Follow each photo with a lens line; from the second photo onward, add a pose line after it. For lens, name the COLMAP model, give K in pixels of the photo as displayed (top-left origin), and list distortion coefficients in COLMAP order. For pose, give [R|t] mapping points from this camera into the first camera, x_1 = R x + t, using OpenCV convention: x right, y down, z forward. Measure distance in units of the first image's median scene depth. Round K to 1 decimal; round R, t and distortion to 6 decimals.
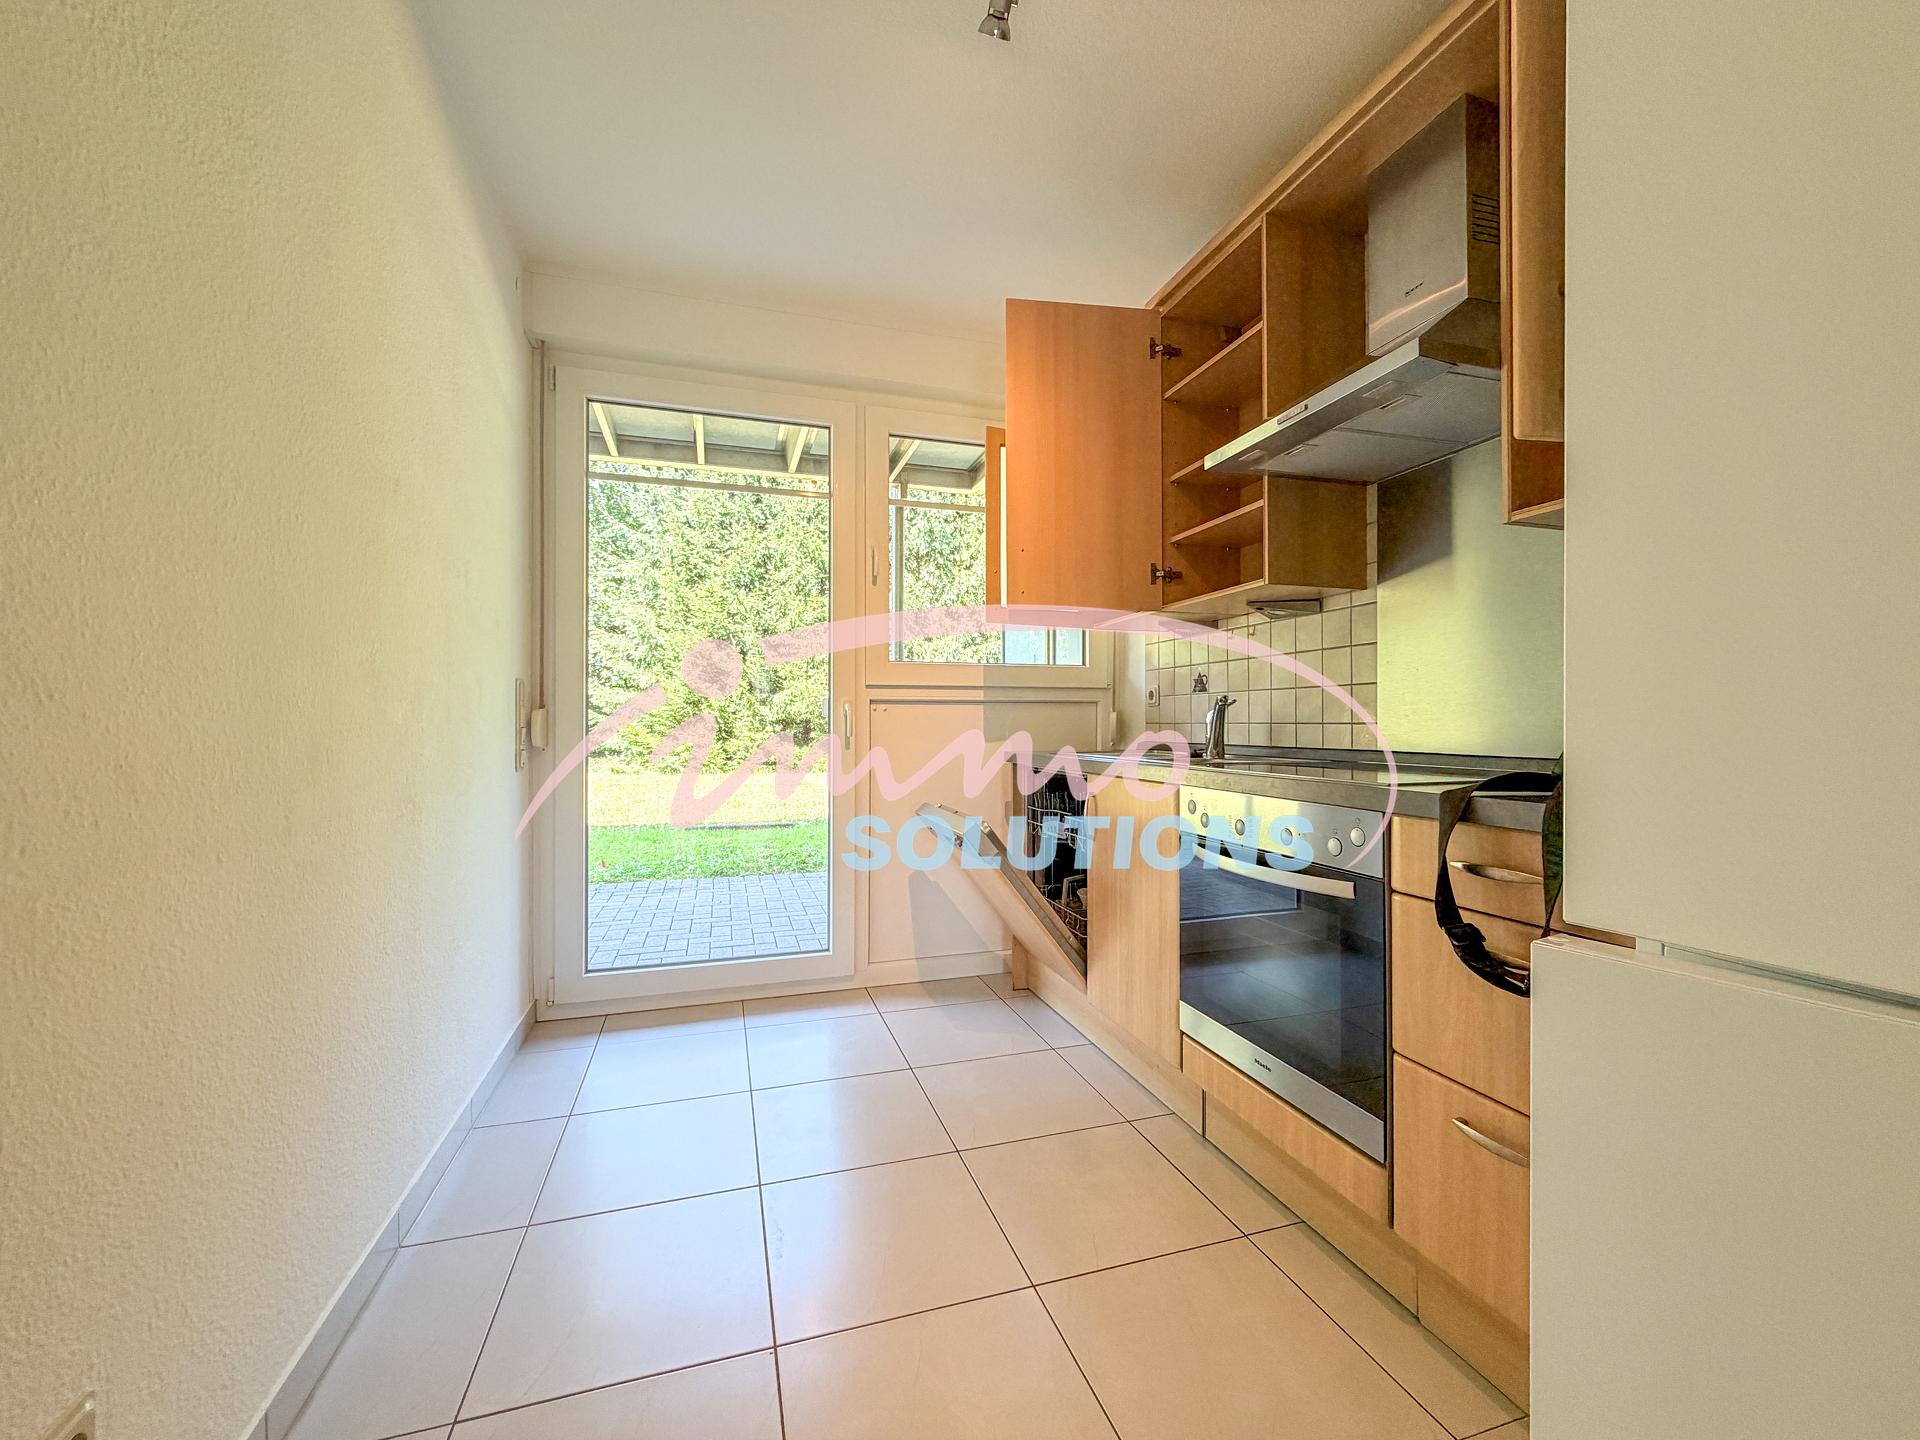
lens RADIAL K [[771.4, 0, 952.7], [0, 771.4, 720.9], [0, 0, 1]] dist [0.000143, 0.000075]
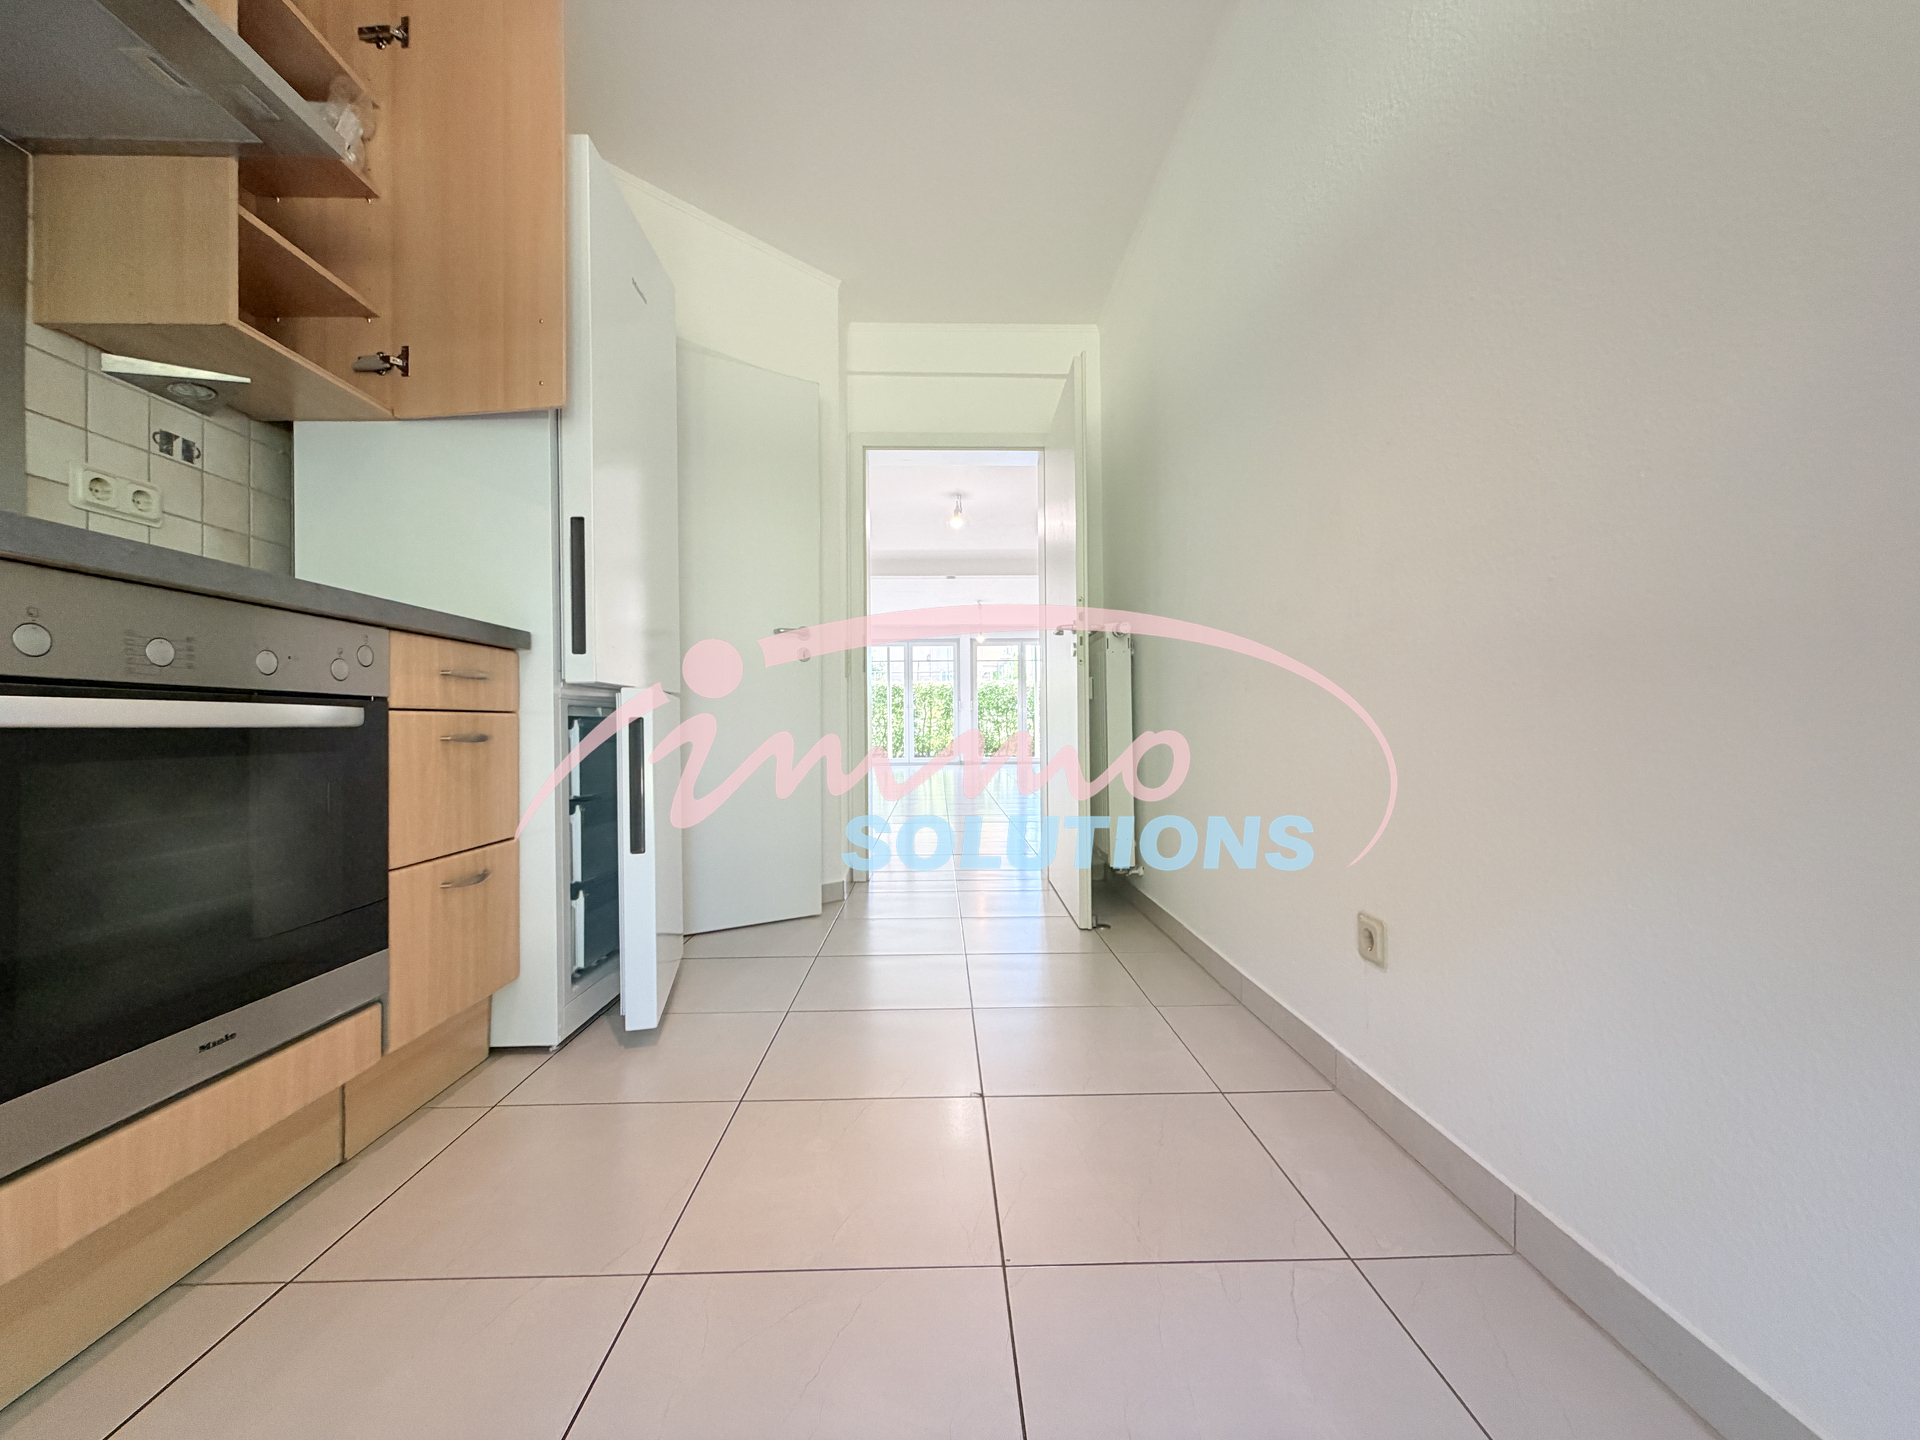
lens RADIAL K [[761.0, 0, 956.3], [0, 761.0, 722.3], [0, 0, 1]] dist [-0.001521, -0.000251]
pose [[-0.962562, 0.010250, 0.270866, -0.342401], [0.008133, 0.999927, -0.008937, 0.219149], [-0.270938, -0.006399, -0.962576, 1.514966]]
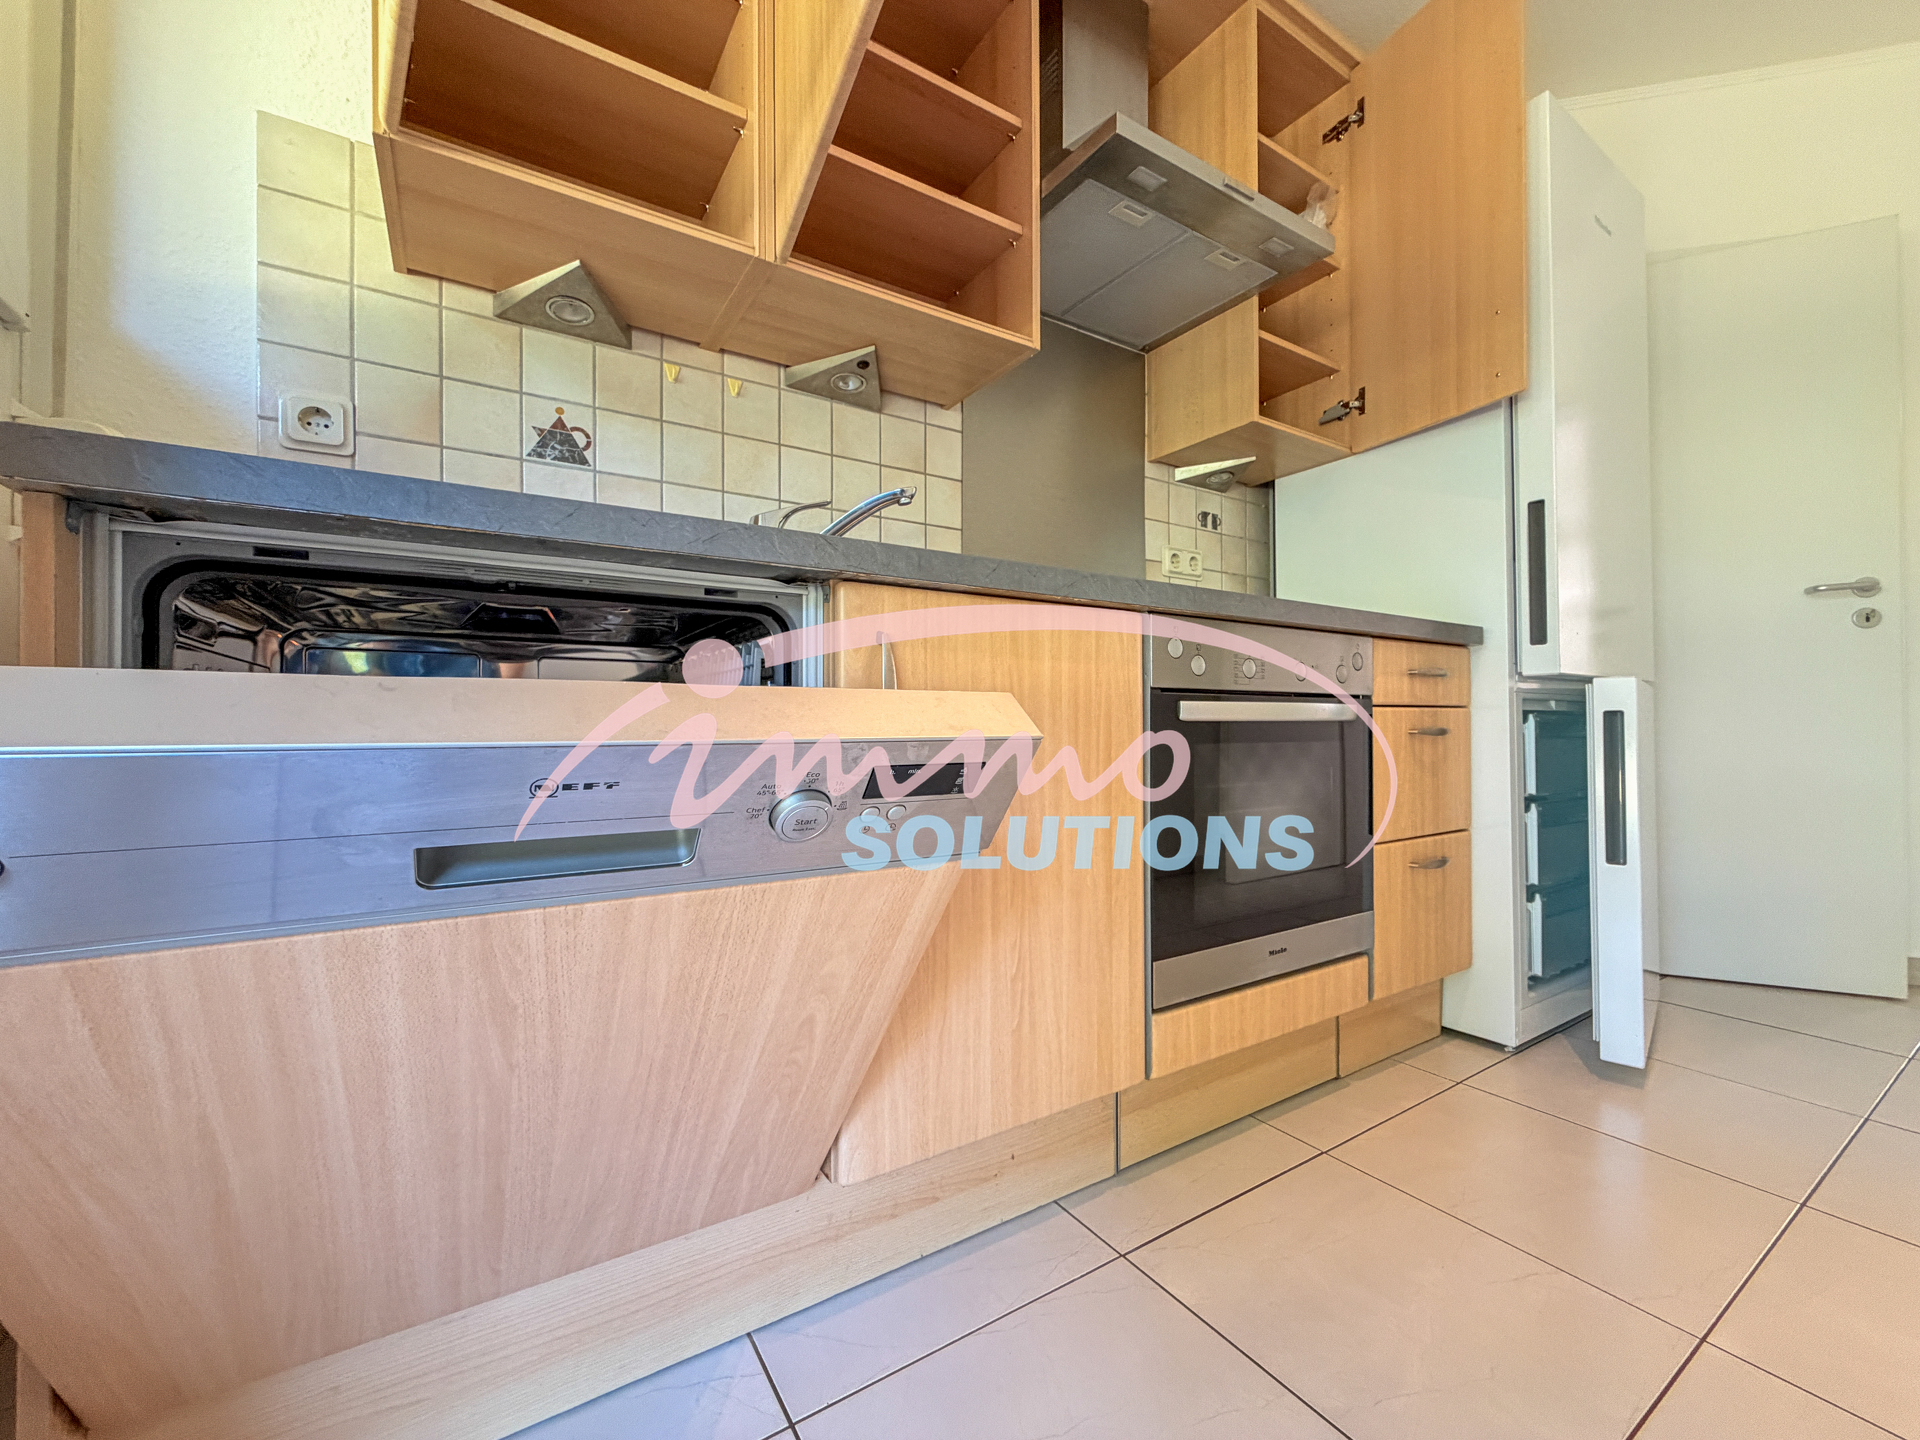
lens RADIAL K [[771.4, 0, 952.7], [0, 771.4, 720.9], [0, 0, 1]] dist [0.000143, 0.000075]
pose [[-0.267110, 0.008996, 0.963624, -0.326025], [-0.000102, 0.999956, -0.009363, 0.220968], [-0.963666, -0.002600, -0.267097, 1.666306]]
